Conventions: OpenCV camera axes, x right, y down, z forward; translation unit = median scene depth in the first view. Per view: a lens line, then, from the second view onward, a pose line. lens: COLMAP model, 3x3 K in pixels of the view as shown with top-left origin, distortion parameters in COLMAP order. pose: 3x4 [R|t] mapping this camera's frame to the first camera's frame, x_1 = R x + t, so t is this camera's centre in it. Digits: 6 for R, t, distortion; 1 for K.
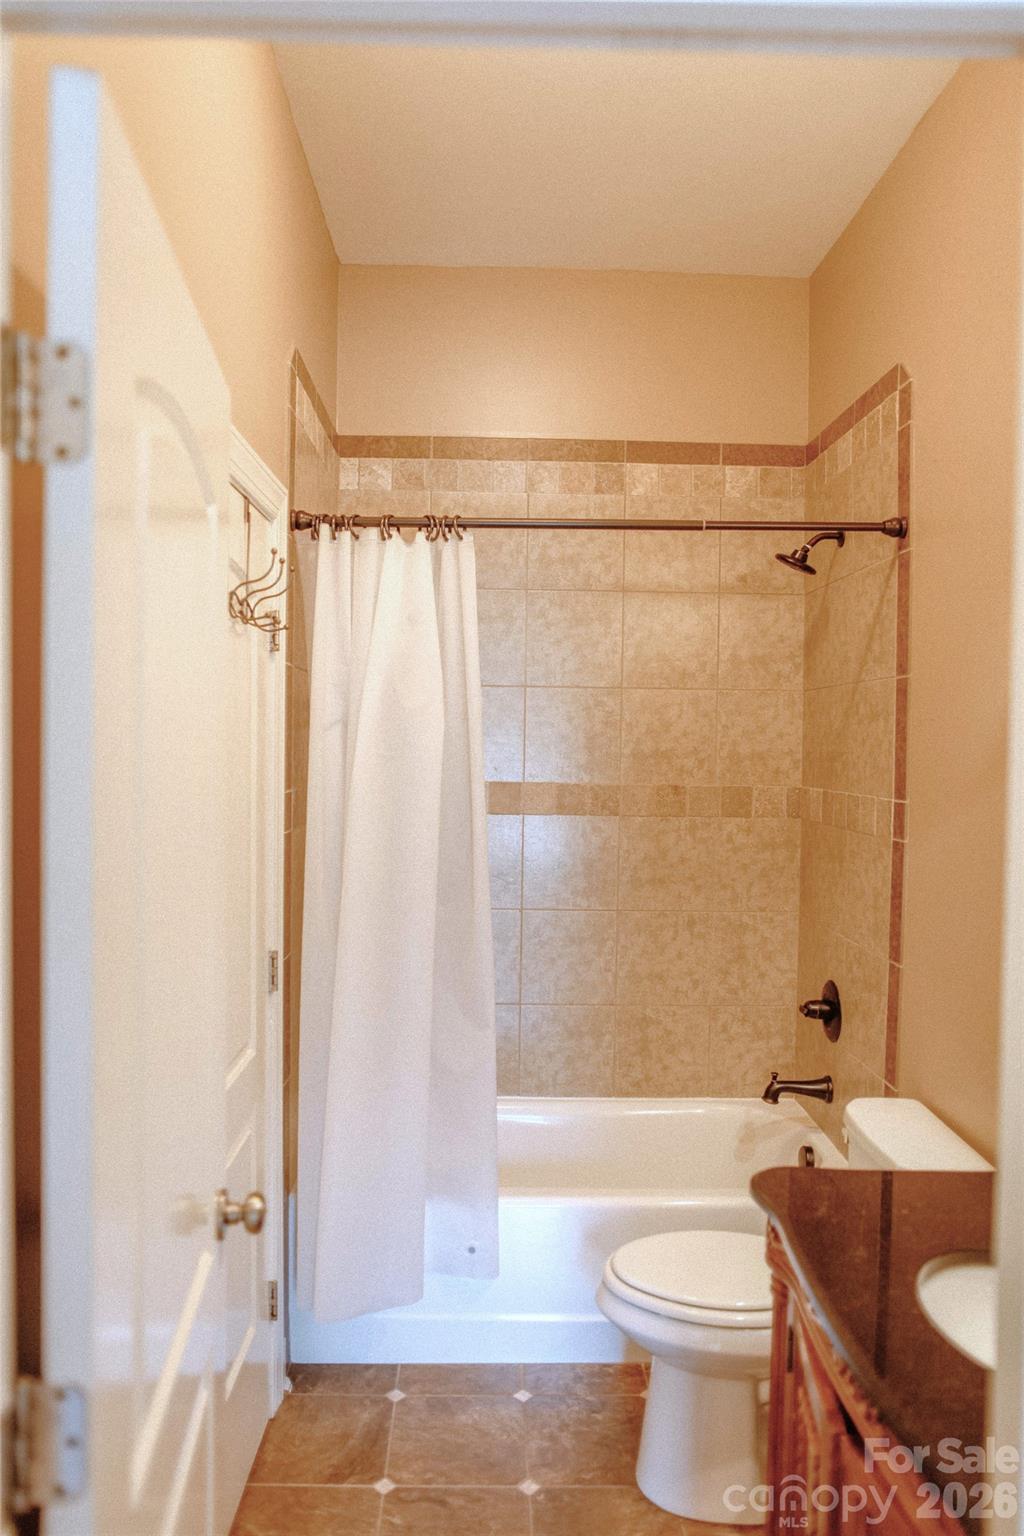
lens RADIAL K [[1056.2, 0, 498.1], [0, 1056.2, 774.7], [0, 0, 1]] dist [-0.064177, 0.066830]
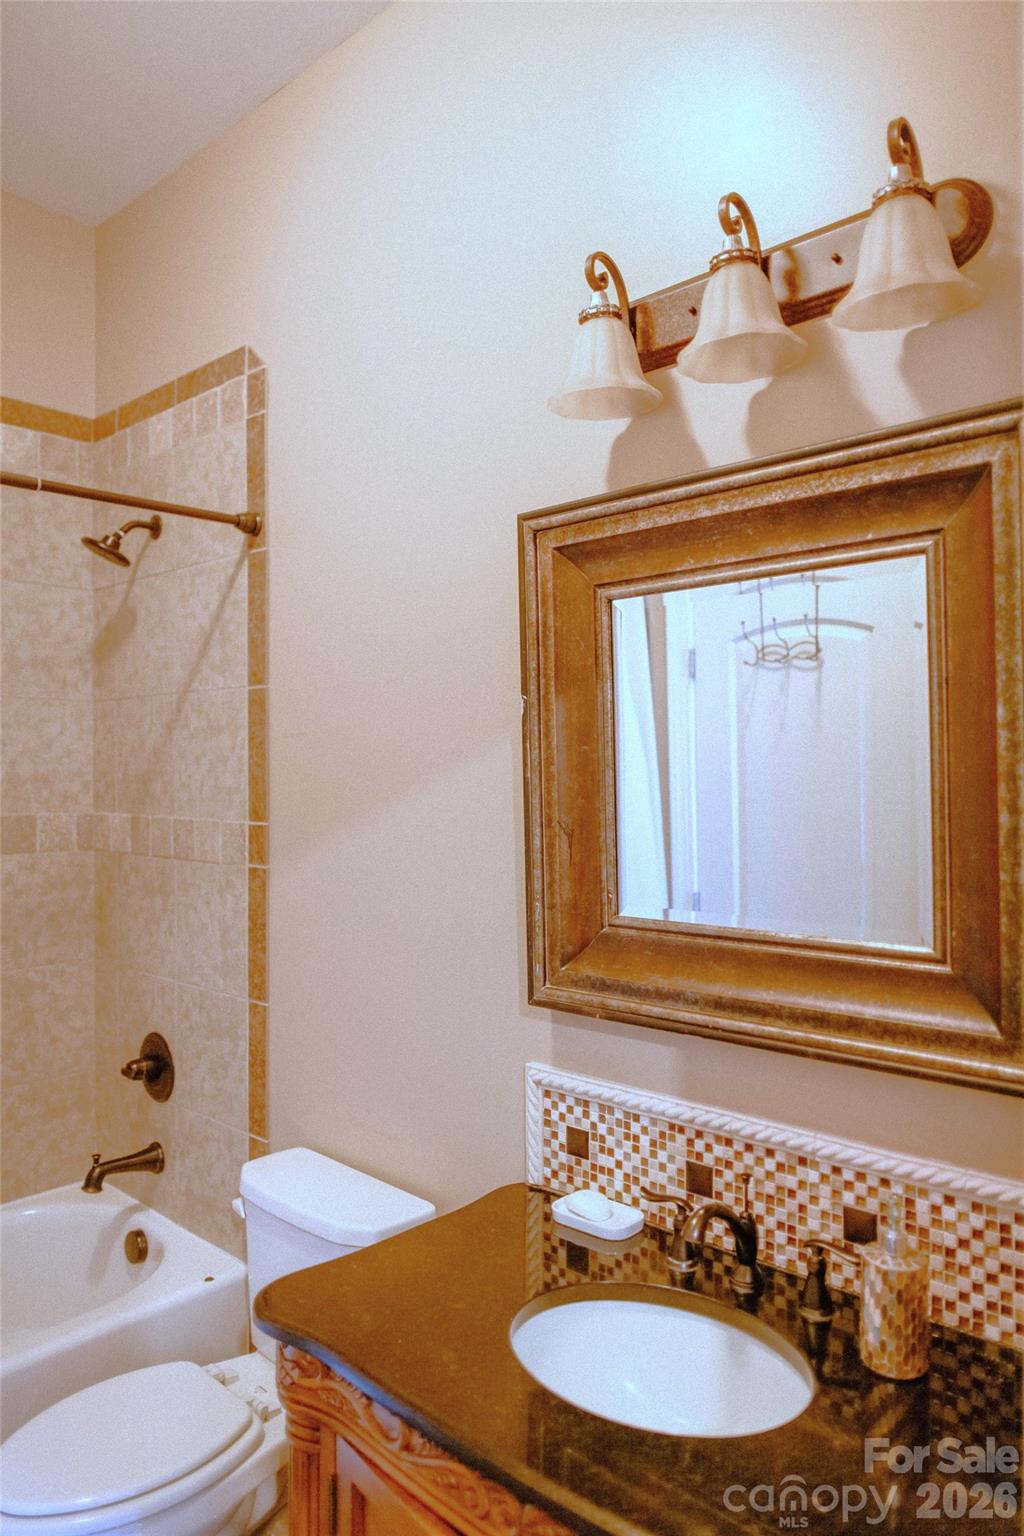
lens RADIAL K [[1056.2, 0, 498.1], [0, 1056.2, 774.7], [0, 0, 1]] dist [-0.064177, 0.066830]
pose [[0.689874, -0.014325, 0.723787, -0.114684], [0.030959, 0.999473, -0.009726, -0.001325], [-0.723267, 0.029117, 0.689955, 0.185318]]
